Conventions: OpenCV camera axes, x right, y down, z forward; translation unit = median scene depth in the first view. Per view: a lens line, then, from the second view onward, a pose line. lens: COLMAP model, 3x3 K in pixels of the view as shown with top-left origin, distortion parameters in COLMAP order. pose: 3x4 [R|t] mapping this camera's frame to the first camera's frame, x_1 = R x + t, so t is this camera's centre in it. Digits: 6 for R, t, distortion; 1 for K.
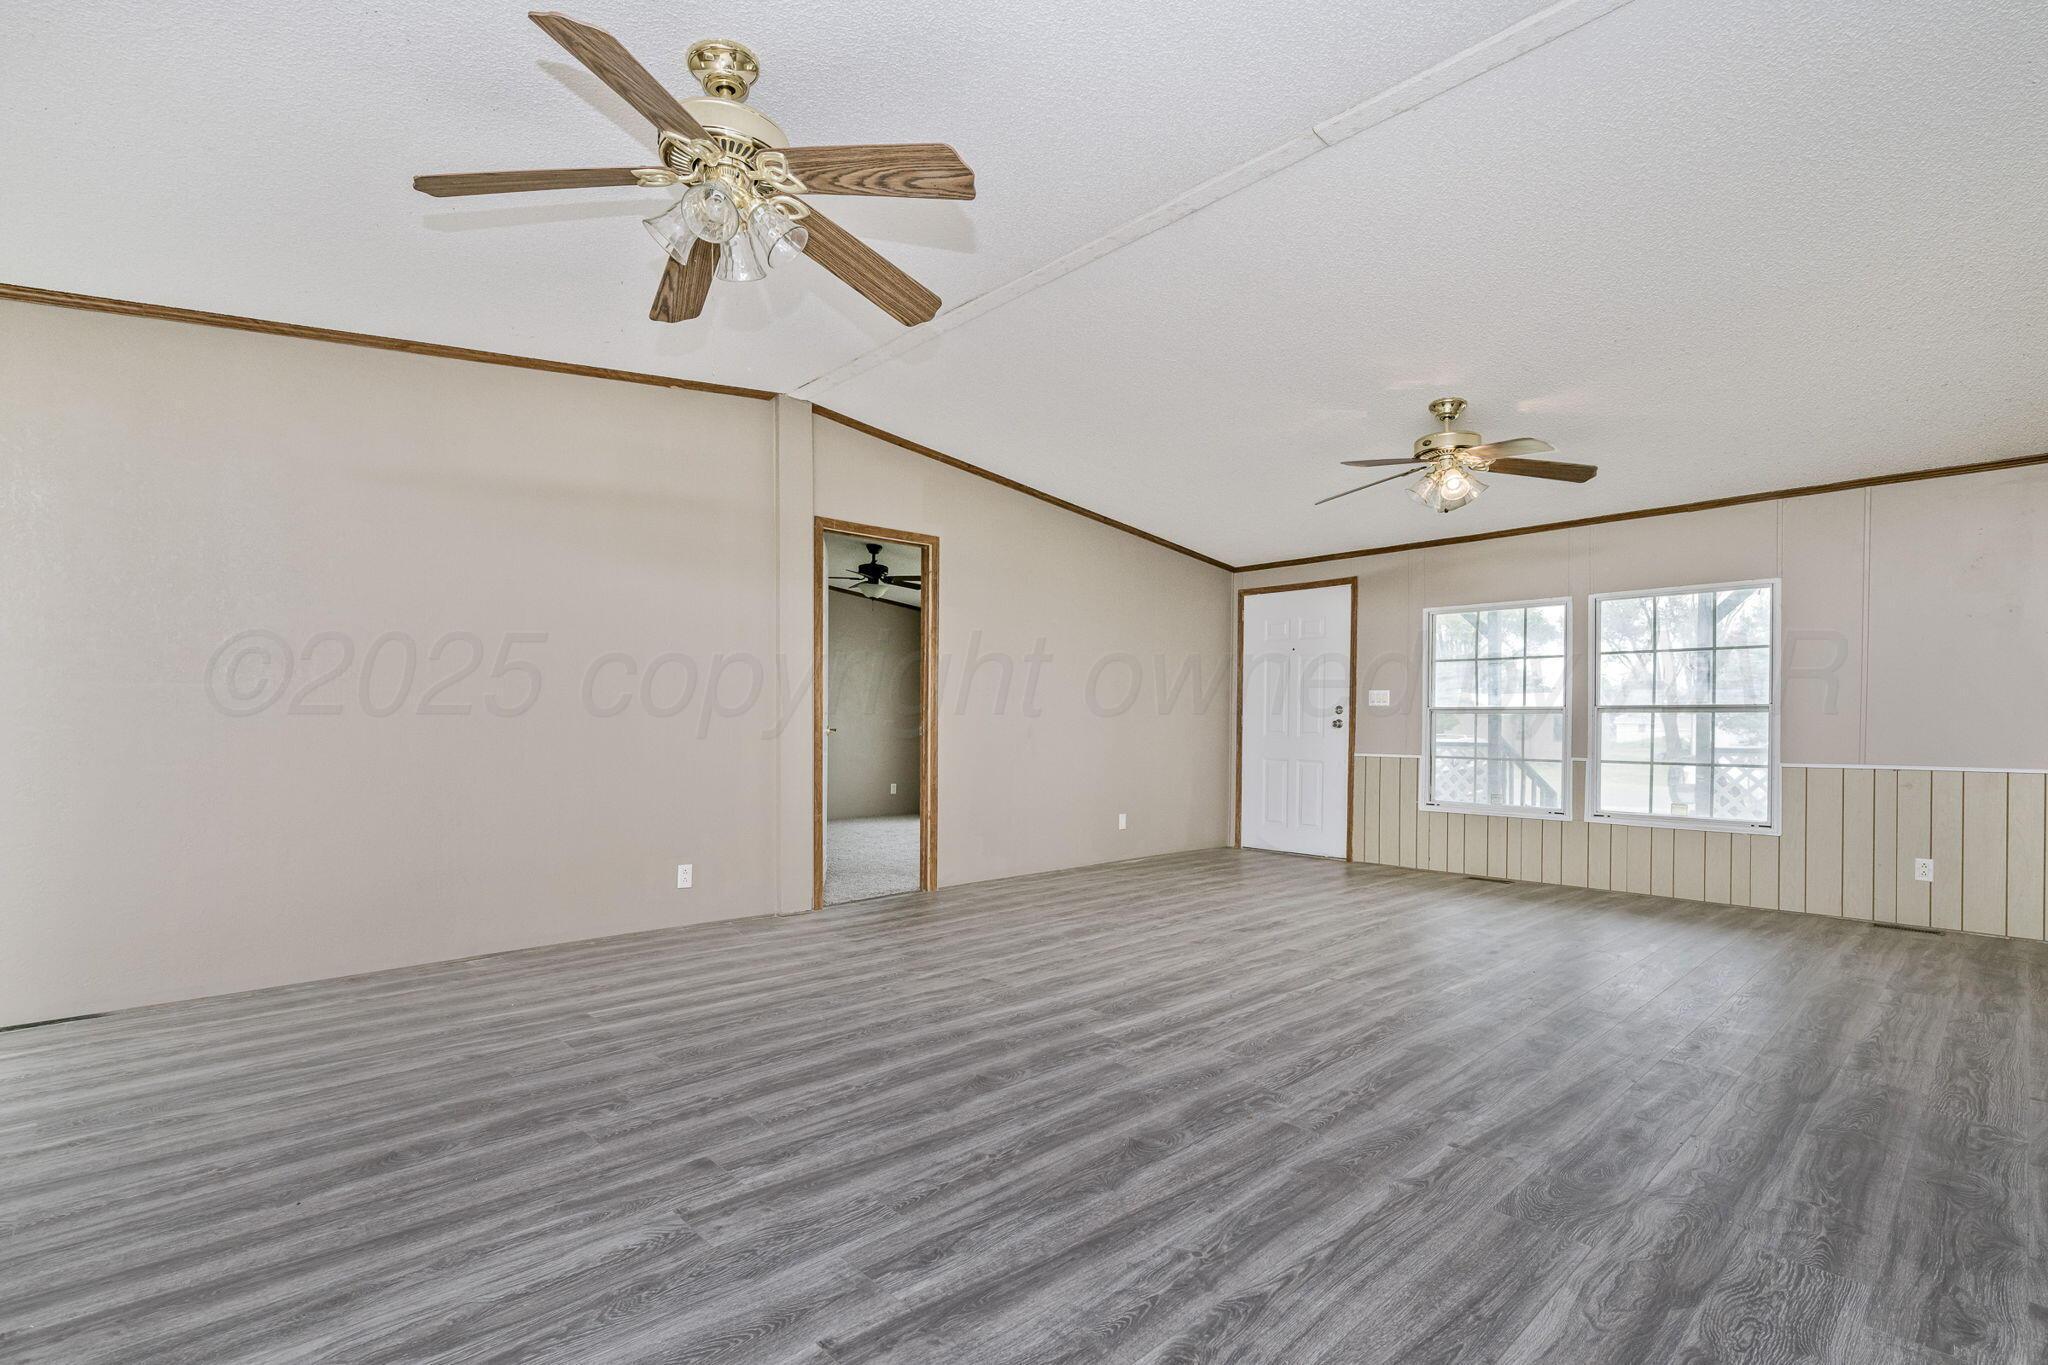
lens RADIAL K [[954.4, 0, 1037.2], [0, 954.4, 690.2], [0, 0, 1]] dist [-0.002456, -0.000065]
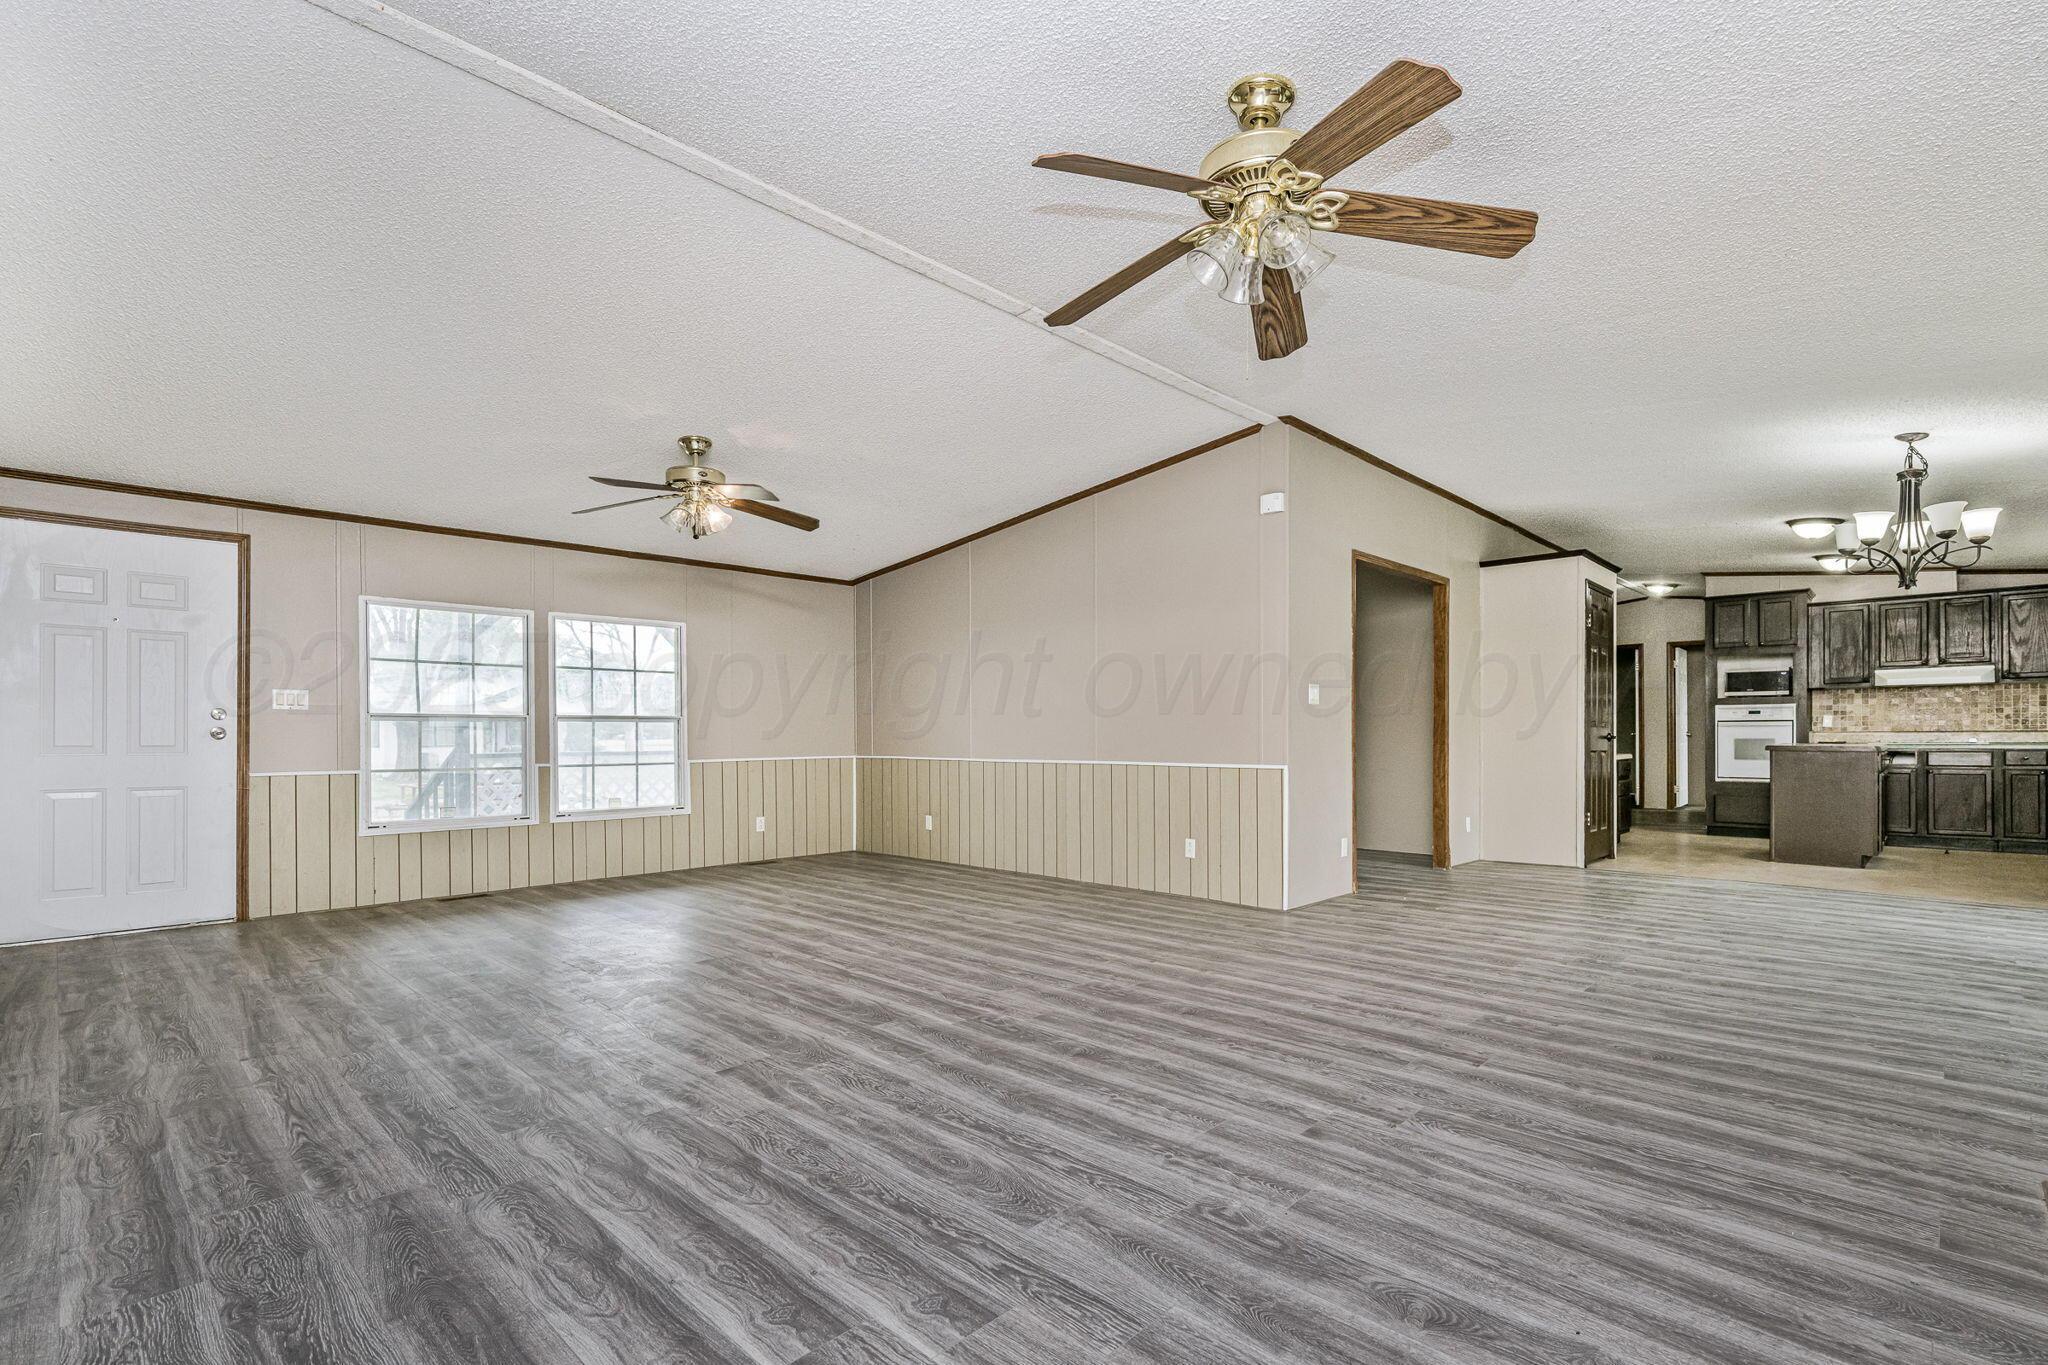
lens RADIAL K [[954.0, 0, 1033.2], [0, 954.0, 738.3], [0, 0, 1]] dist [0.000434, -0.000251]
pose [[-0.052086, -0.010716, 0.998585, -0.997836], [-0.030105, 0.999505, 0.009156, 0.030696], [-0.998189, -0.029585, -0.052383, 0.976641]]
